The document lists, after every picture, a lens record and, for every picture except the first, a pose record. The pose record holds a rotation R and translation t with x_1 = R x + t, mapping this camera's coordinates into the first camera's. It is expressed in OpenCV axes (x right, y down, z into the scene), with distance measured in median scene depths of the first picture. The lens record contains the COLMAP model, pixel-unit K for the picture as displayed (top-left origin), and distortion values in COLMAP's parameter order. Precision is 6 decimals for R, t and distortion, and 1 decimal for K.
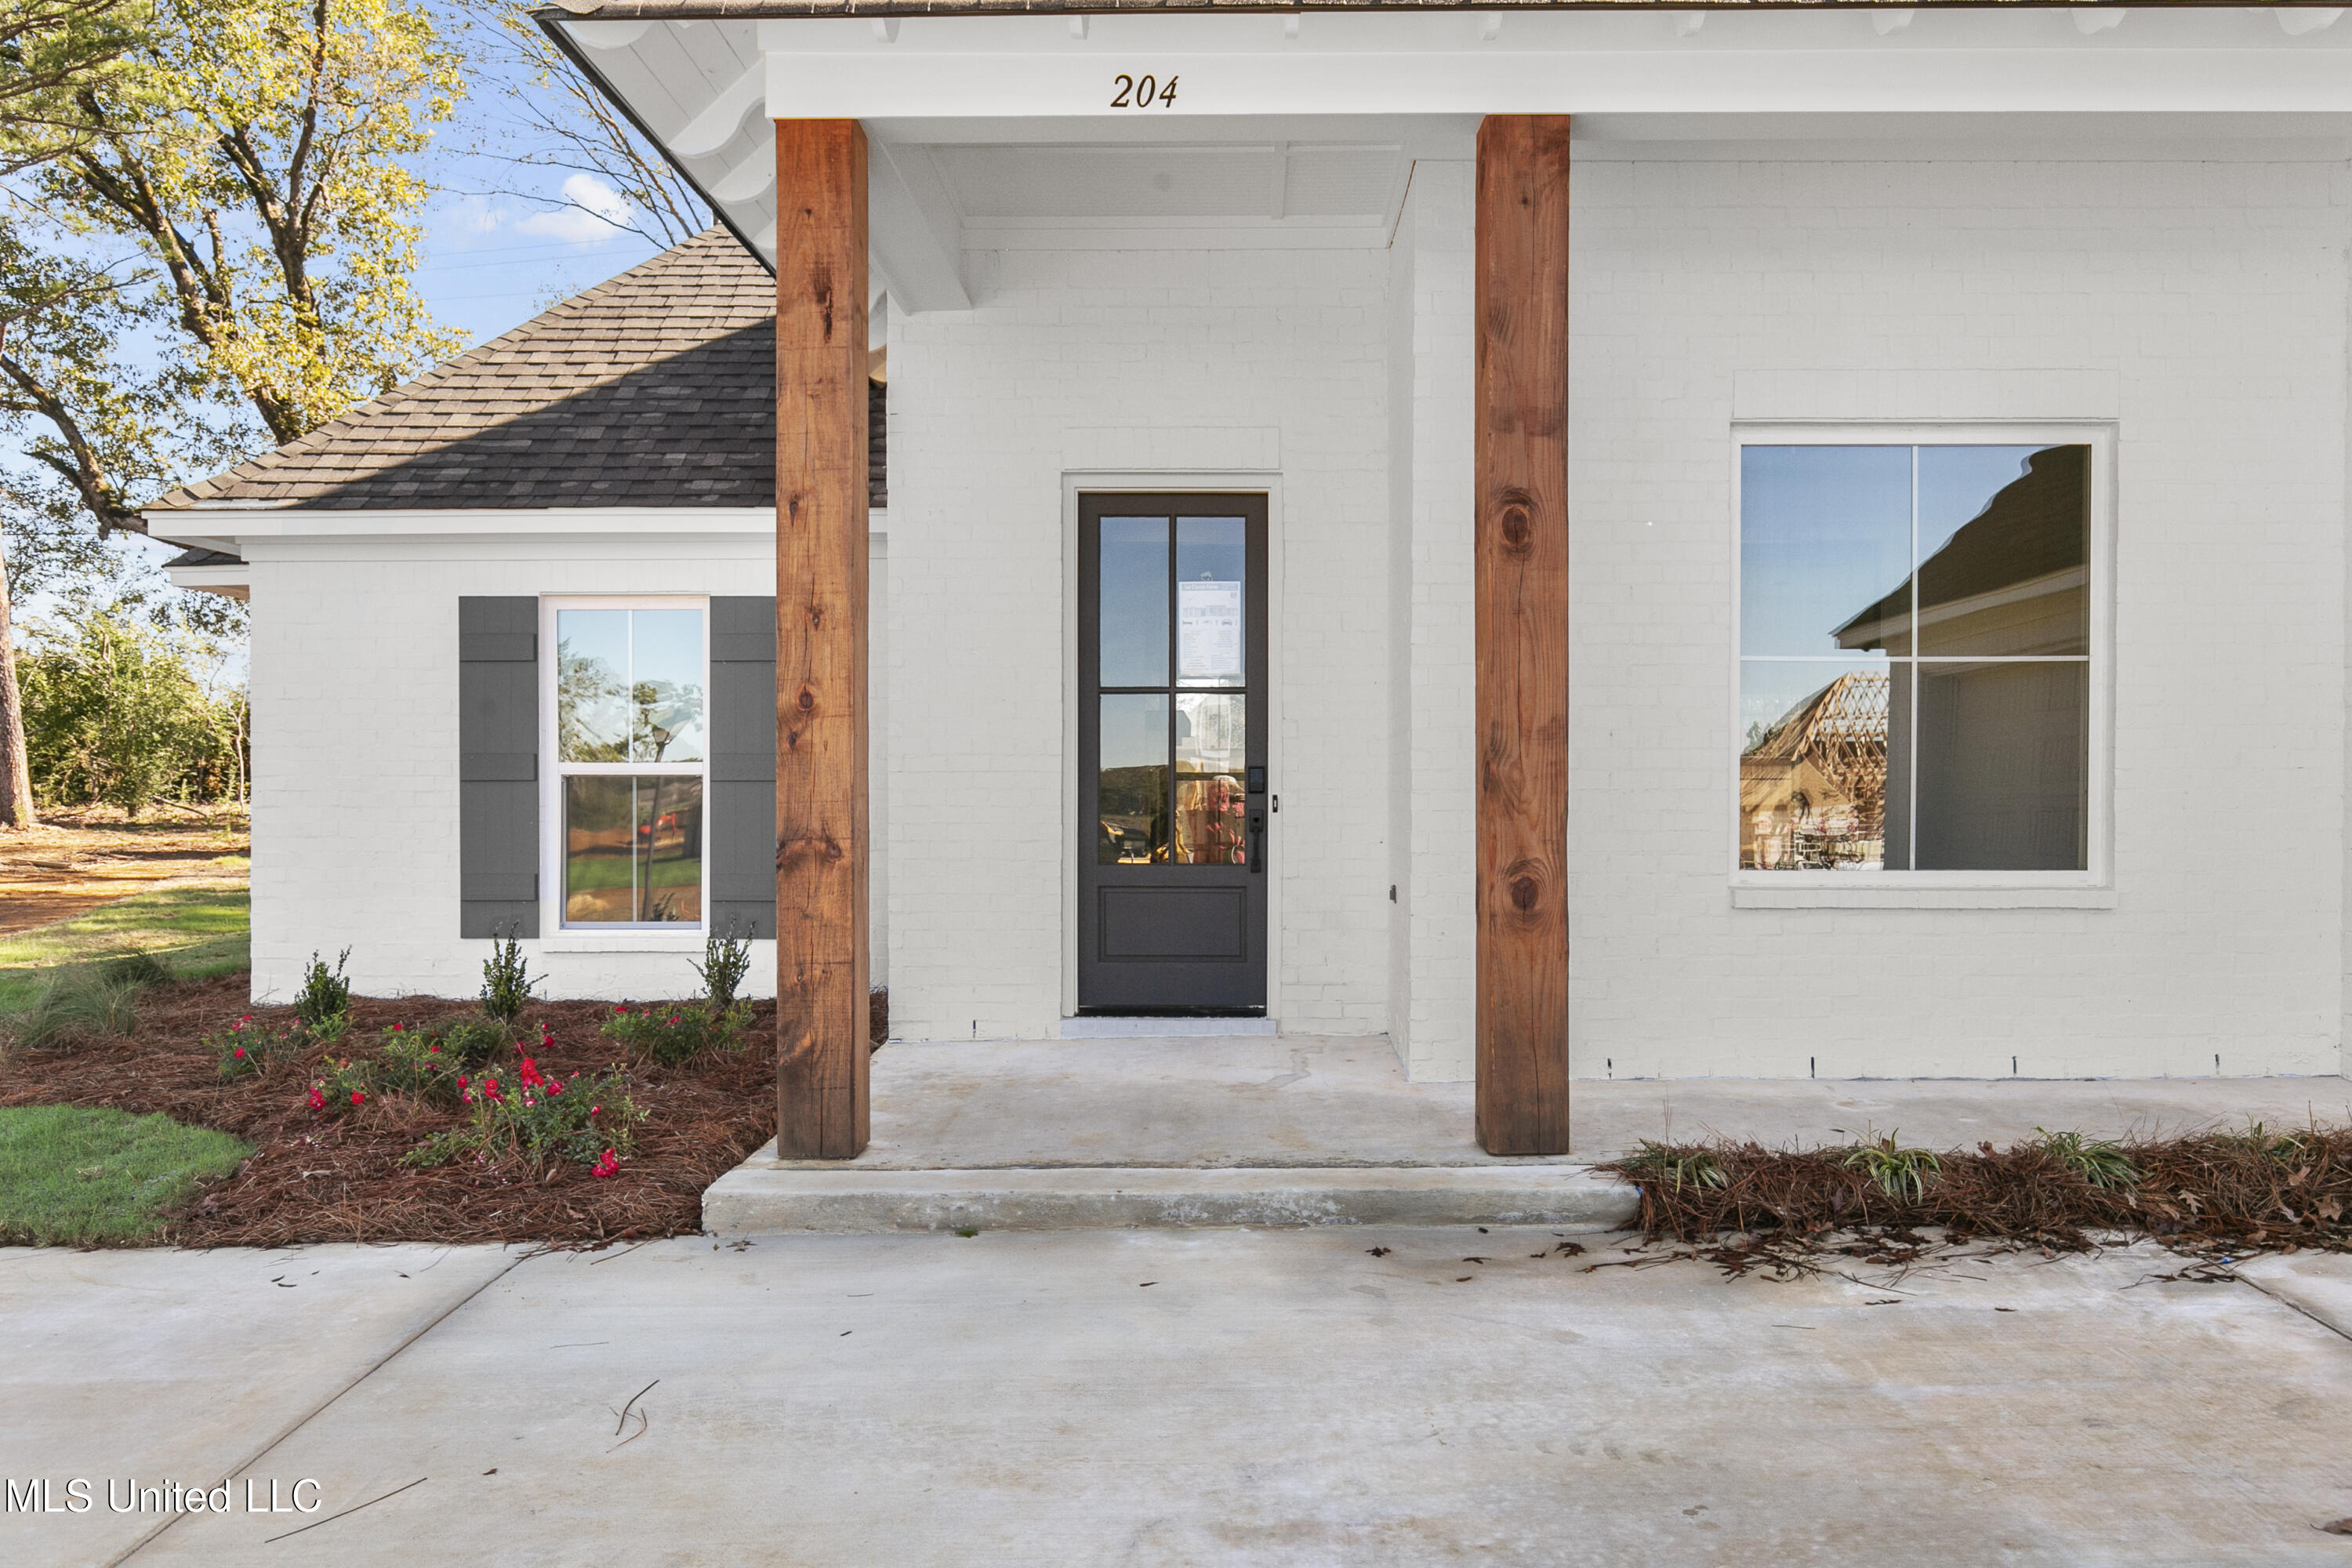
lens RADIAL K [[1720.9, 0, 1188.9], [0, 1720.9, 805.4], [0, 0, 1]] dist [0.006006, -0.003585]
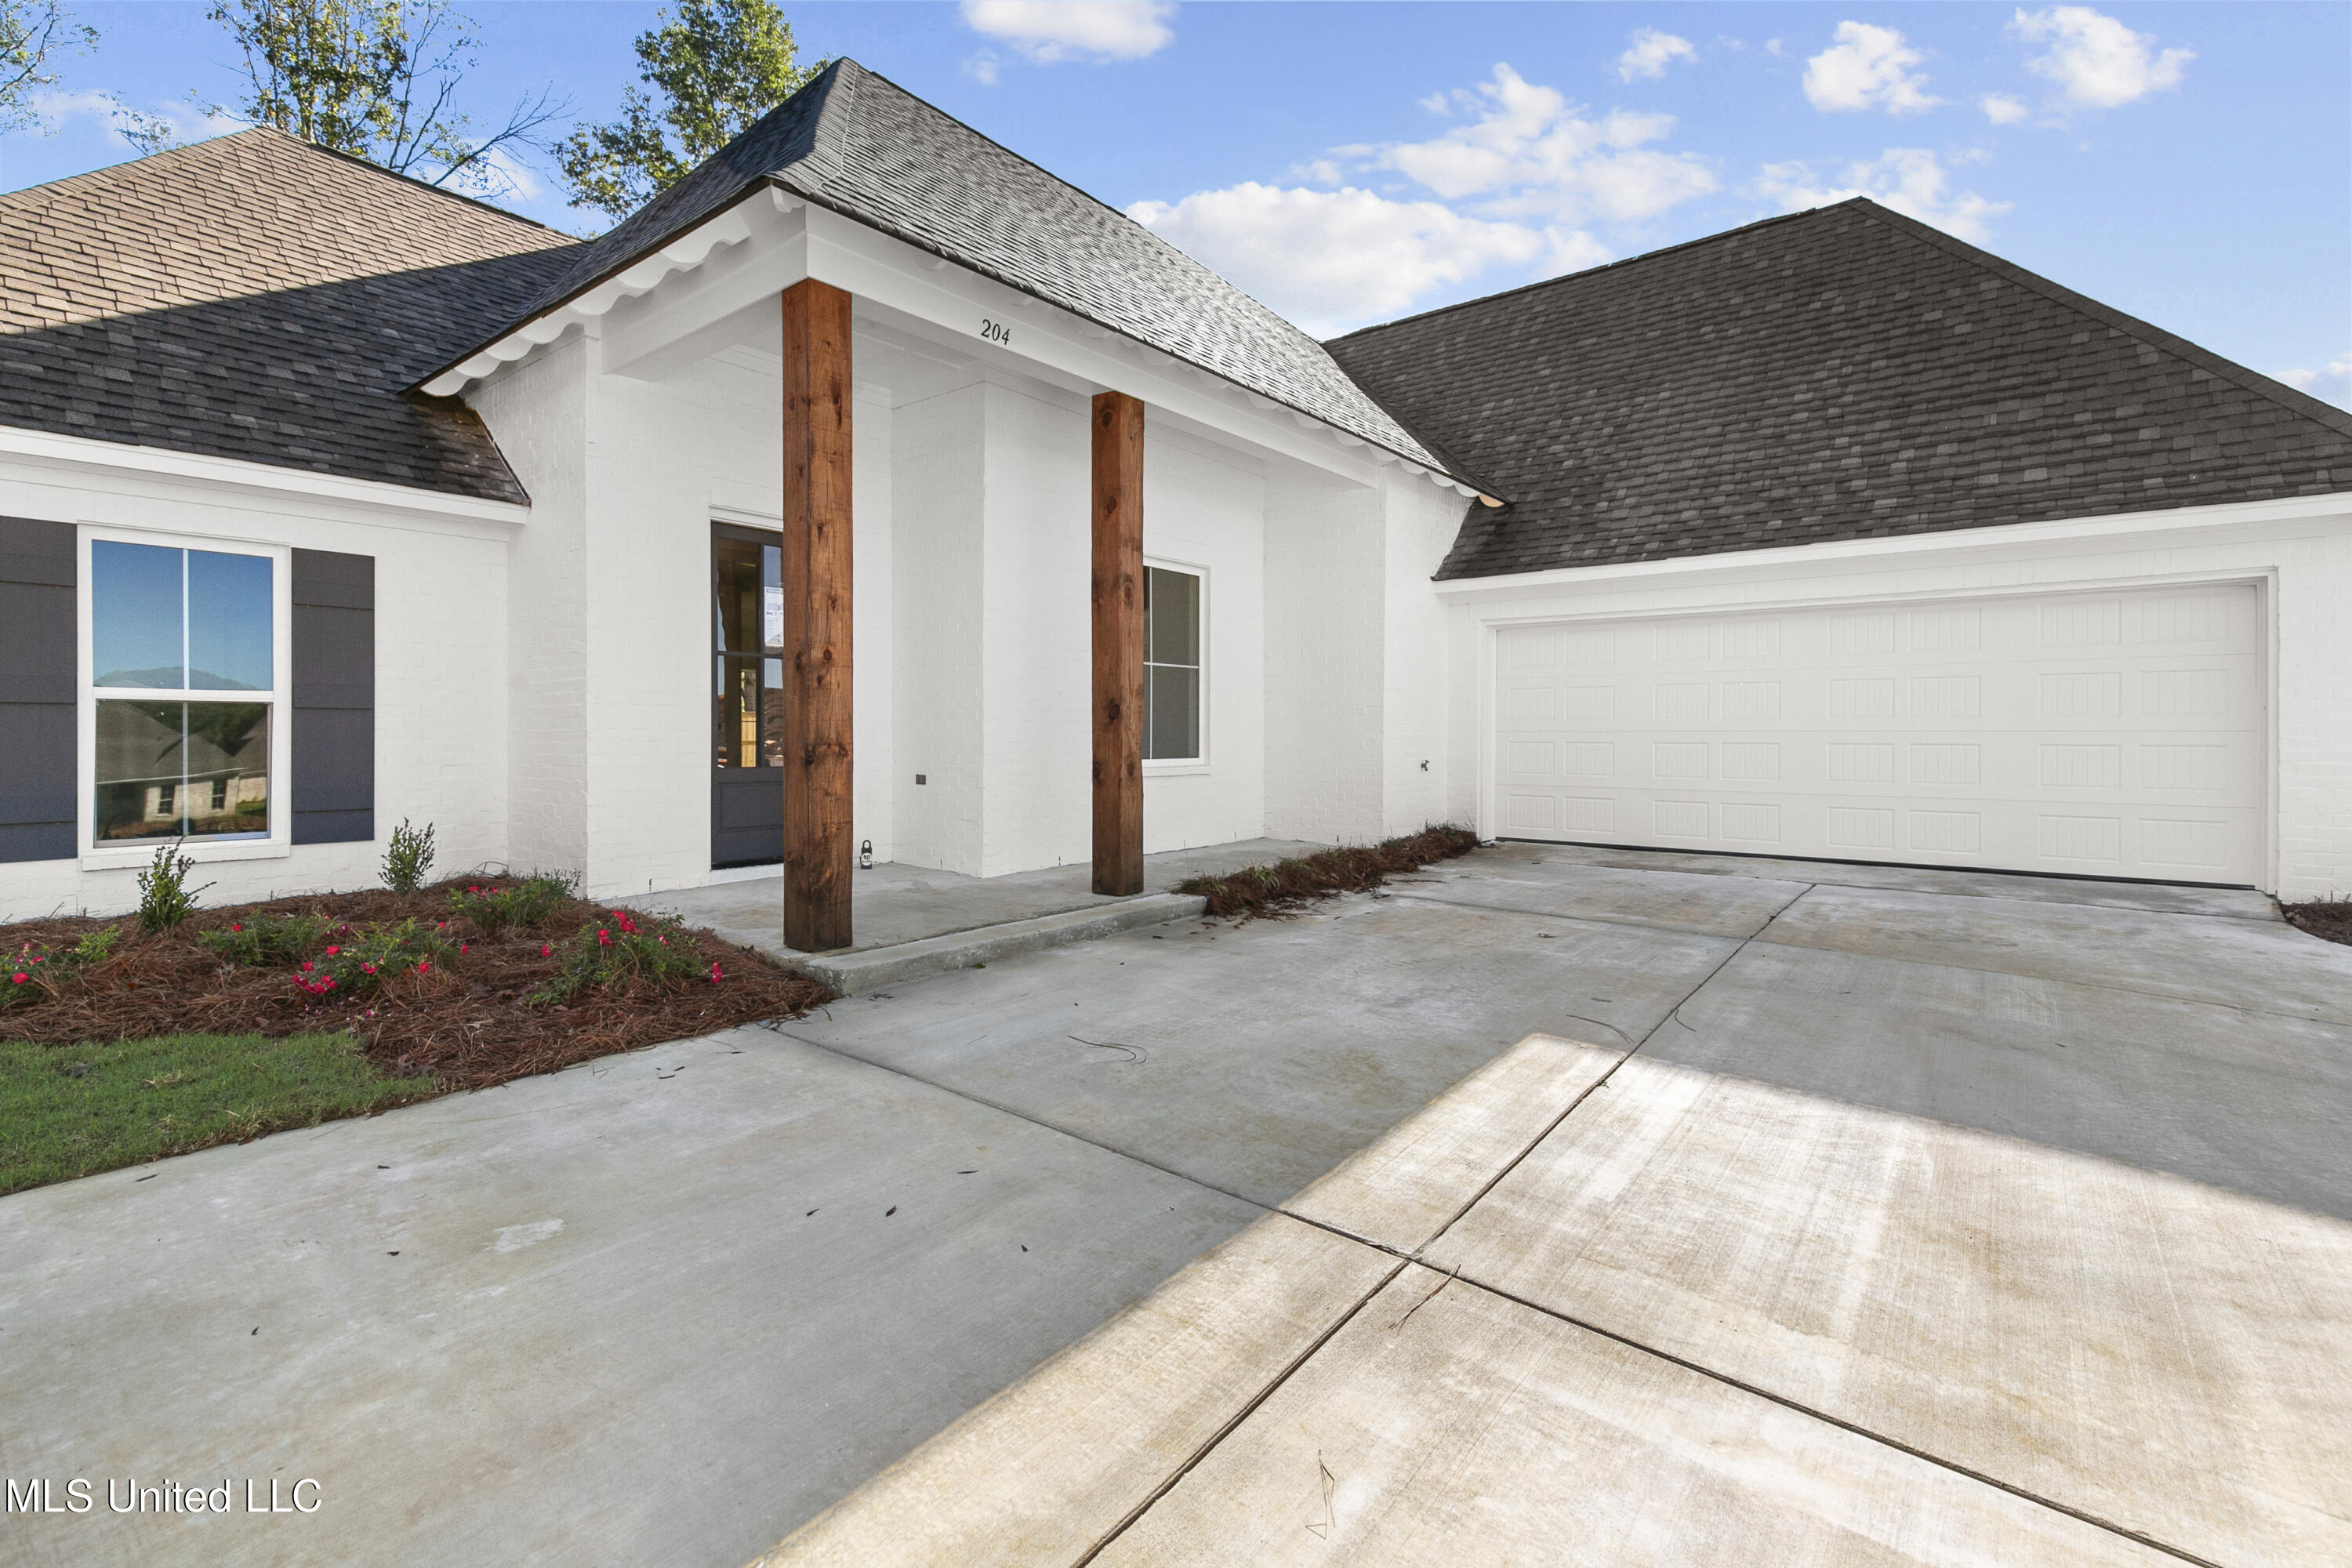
lens RADIAL K [[1070.5, 0, 1178.6], [0, 1070.5, 733.2], [0, 0, 1]] dist [0.006941, -0.000871]
pose [[0.618653, 0.002597, 0.785660, -0.787632], [0.005400, 0.999957, -0.007558, 0.018559], [-0.785645, 0.008918, 0.618613, 0.149956]]
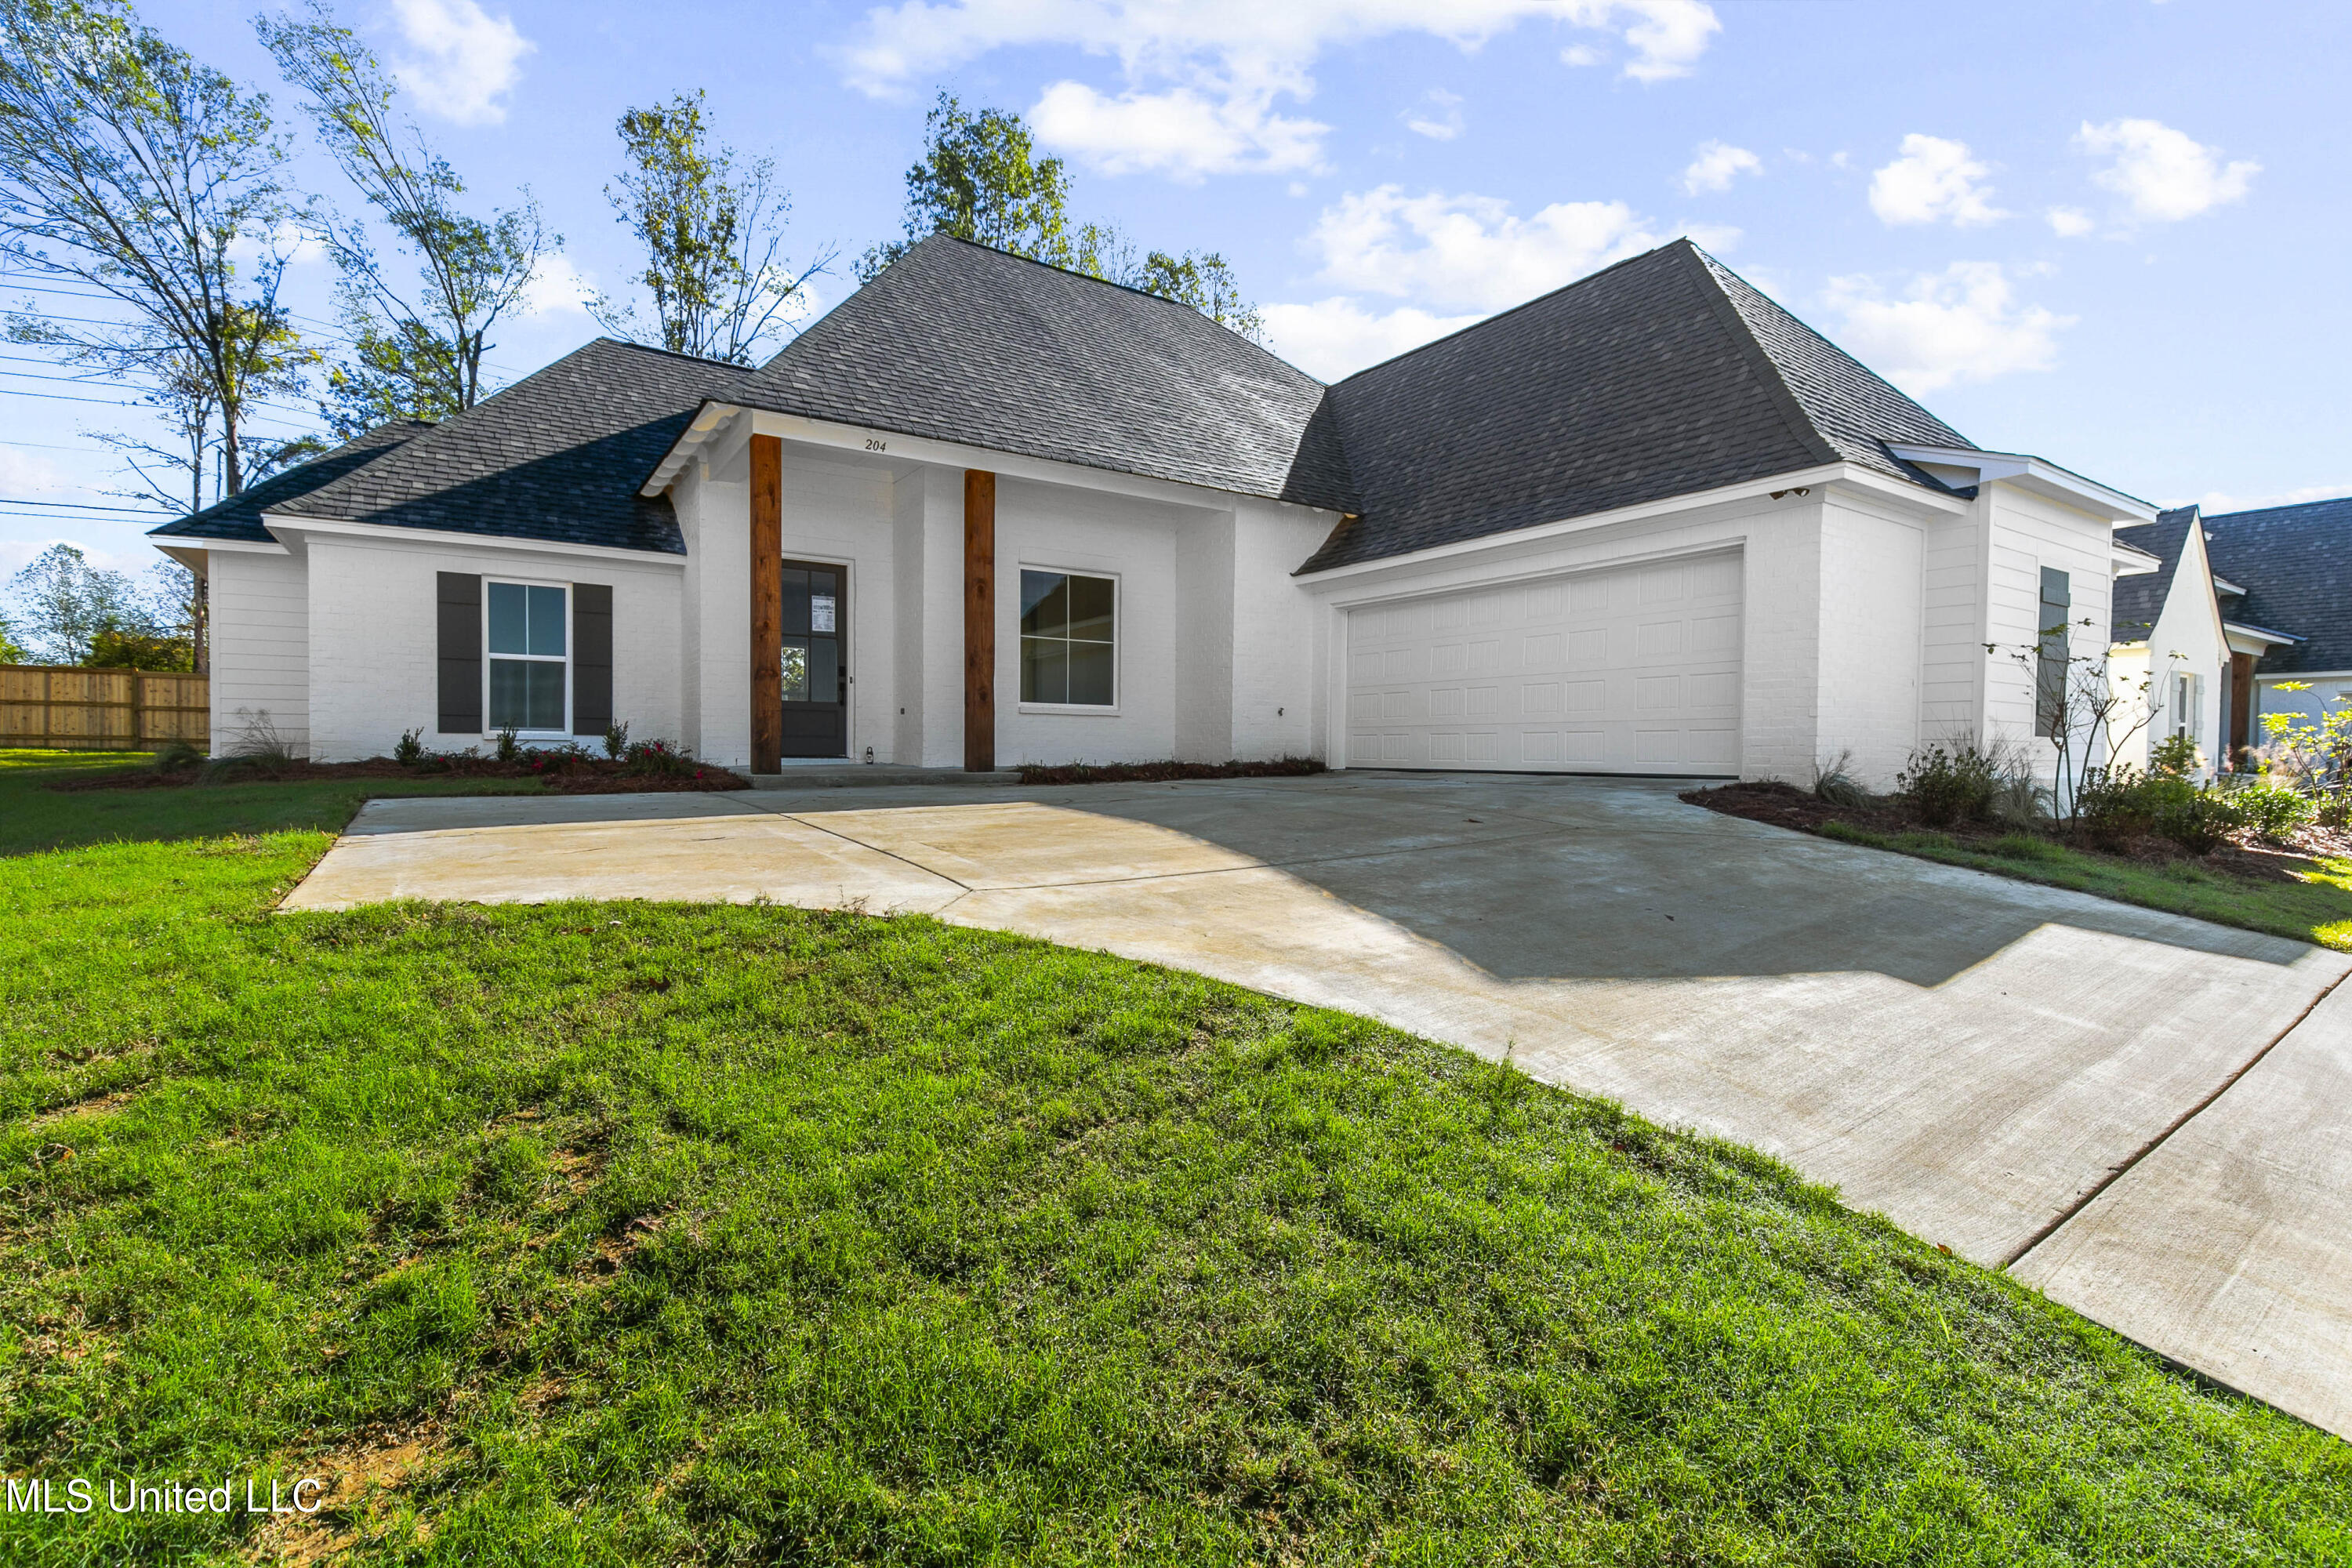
lens RADIAL K [[1070.5, 0, 1183.4], [0, 1070.5, 763.7], [0, 0, 1]] dist [0.006941, -0.000871]
pose [[0.820366, -0.001393, 0.571837, -0.705465], [-0.000817, 0.999993, 0.003608, 0.179903], [-0.571838, -0.003427, 0.820359, -1.001363]]
